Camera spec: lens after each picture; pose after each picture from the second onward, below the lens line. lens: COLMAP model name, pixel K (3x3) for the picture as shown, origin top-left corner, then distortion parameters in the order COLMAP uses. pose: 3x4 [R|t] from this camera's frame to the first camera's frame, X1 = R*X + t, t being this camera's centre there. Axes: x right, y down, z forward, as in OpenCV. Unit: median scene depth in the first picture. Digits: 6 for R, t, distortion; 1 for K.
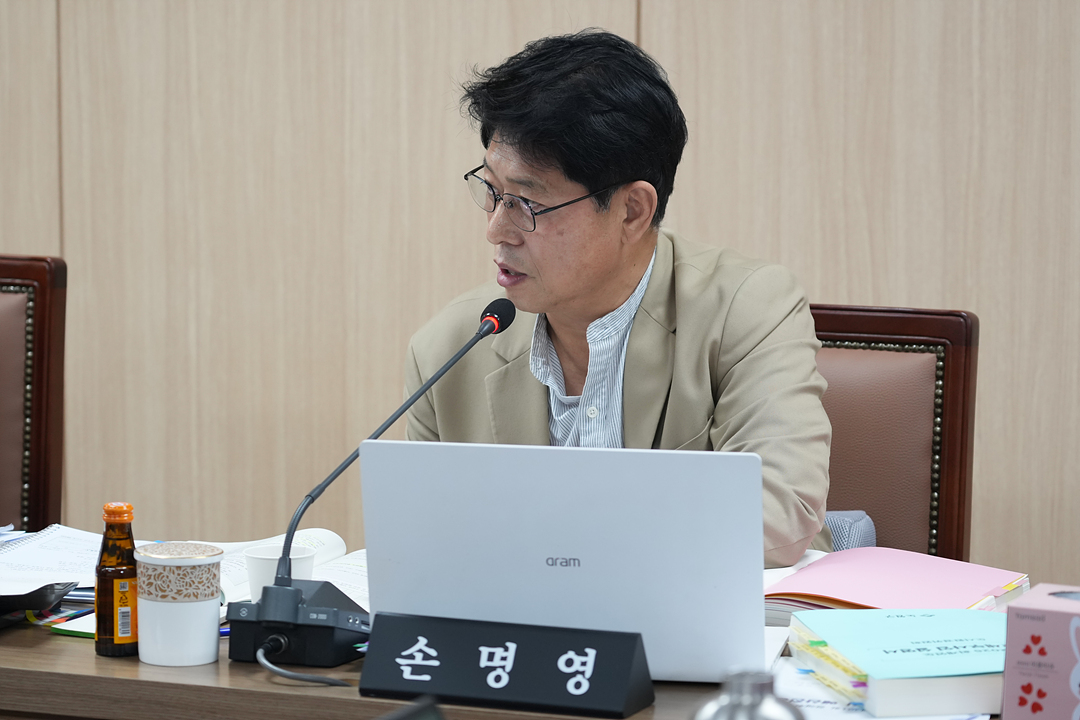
lens RADIAL K [[3604.6, 0, 545.4], [0, 3604.6, 363.5], [0, 0, 1]] dist [0.038672, 0.000000]
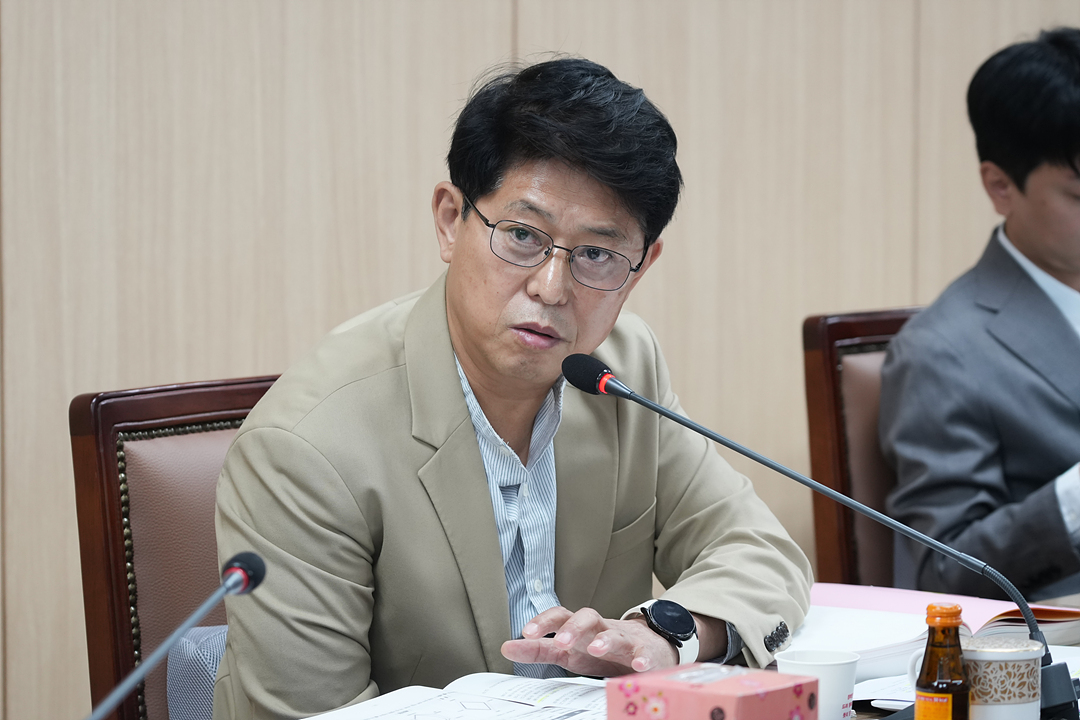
lens RADIAL K [[4130.2, 0, 549.5], [0, 4130.2, 353.0], [0, 0, 1]] dist [0.025647, 0.000000]
pose [[0.325750, -0.081022, 0.941978, -1.065004], [0.115659, 0.992253, 0.045350, -0.075320], [-0.938355, 0.094175, 0.332597, 0.760511]]
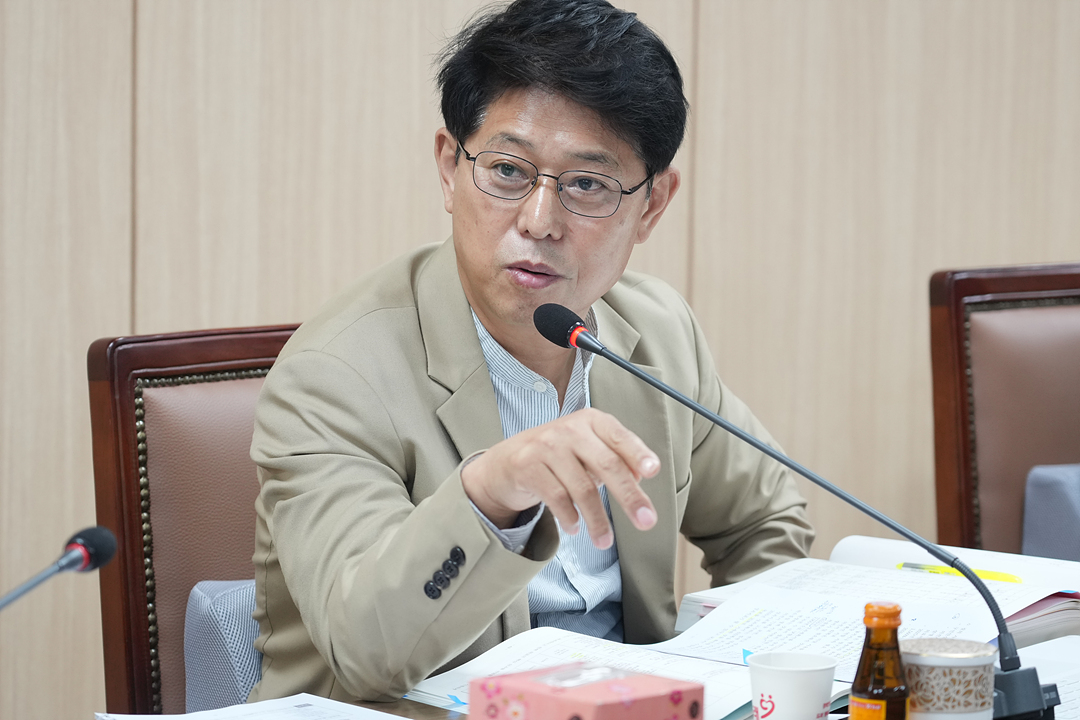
lens RADIAL K [[3896.7, 0, 531.7], [0, 3896.7, 365.5], [0, 0, 1]] dist [-0.163135, 0.000000]
pose [[0.444563, -0.094040, 0.890797, -0.903162], [0.094234, 0.993865, 0.057891, -0.069057], [-0.890777, 0.058207, 0.450698, 0.686633]]
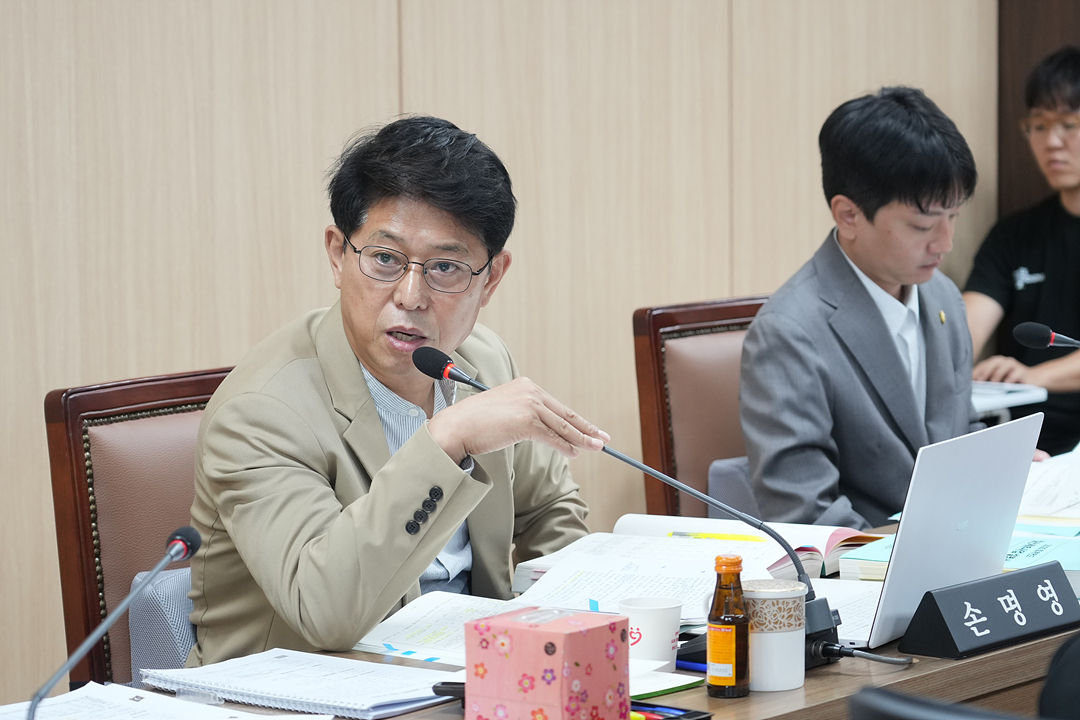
lens RADIAL K [[3566.1, 0, 535.0], [0, 3566.1, 370.7], [0, 0, 1]] dist [0.047750, 0.000000]
pose [[0.302483, -0.107437, 0.947080, -1.161606], [0.127714, 0.989236, 0.071430, -0.102423], [-0.944560, 0.099349, 0.312948, 0.713068]]
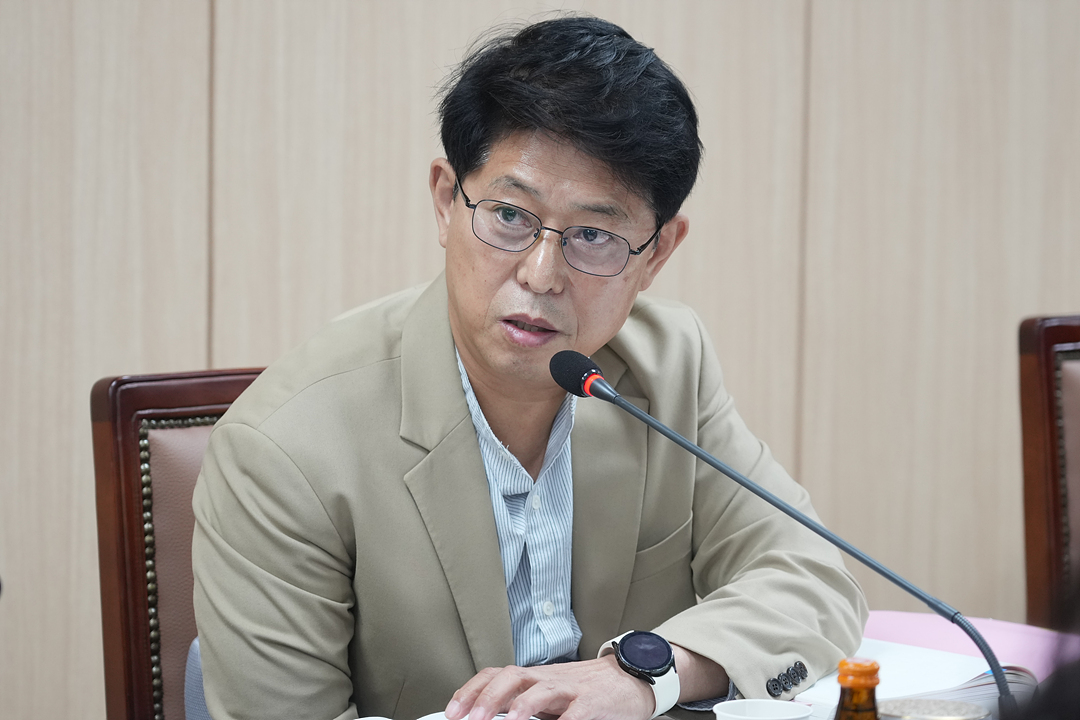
lens RADIAL K [[3732.3, 0, 540.4], [0, 3732.3, 354.7], [0, 0, 1]] dist [-0.391166, 0.000000]
pose [[0.512762, -0.072616, 0.855454, -0.775979], [0.093231, 0.995234, 0.028598, -0.048543], [-0.853454, 0.065091, 0.517088, 0.667747]]
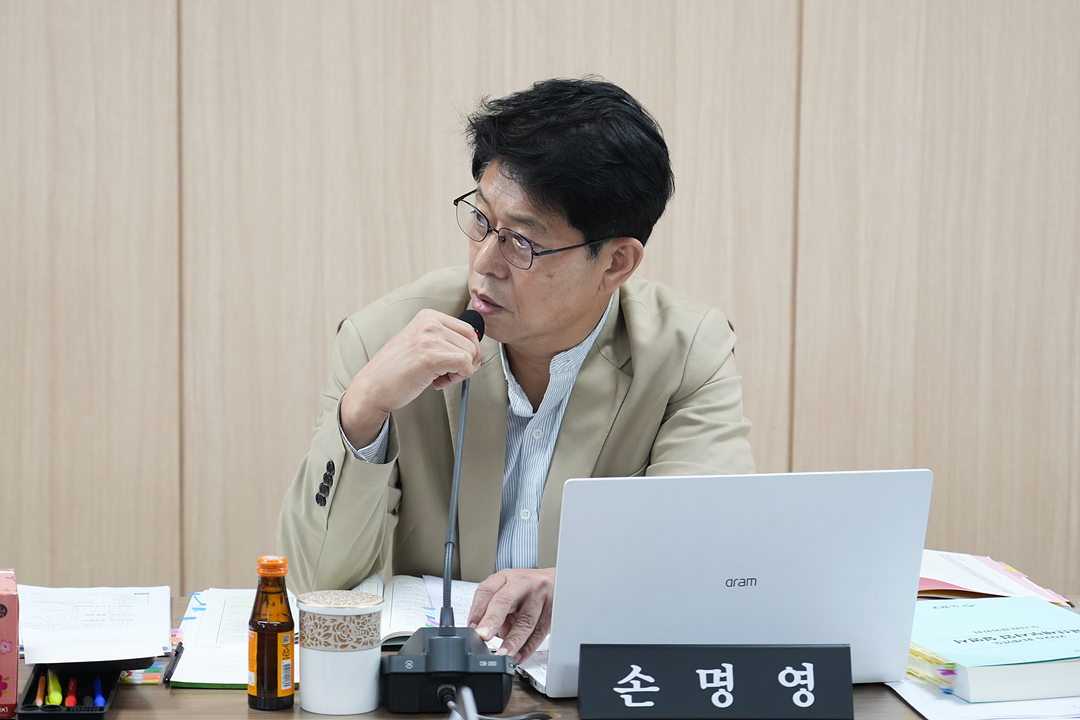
lens RADIAL K [[3170.5, 0, 506.8], [0, 3170.5, 392.5], [0, 0, 1]] dist [0.088044, 0.000000]
pose [[0.914303, -0.053384, 0.401498, -0.411940], [0.045293, 0.998534, 0.029626, -0.030264], [-0.402491, -0.008902, 0.915380, 0.166821]]
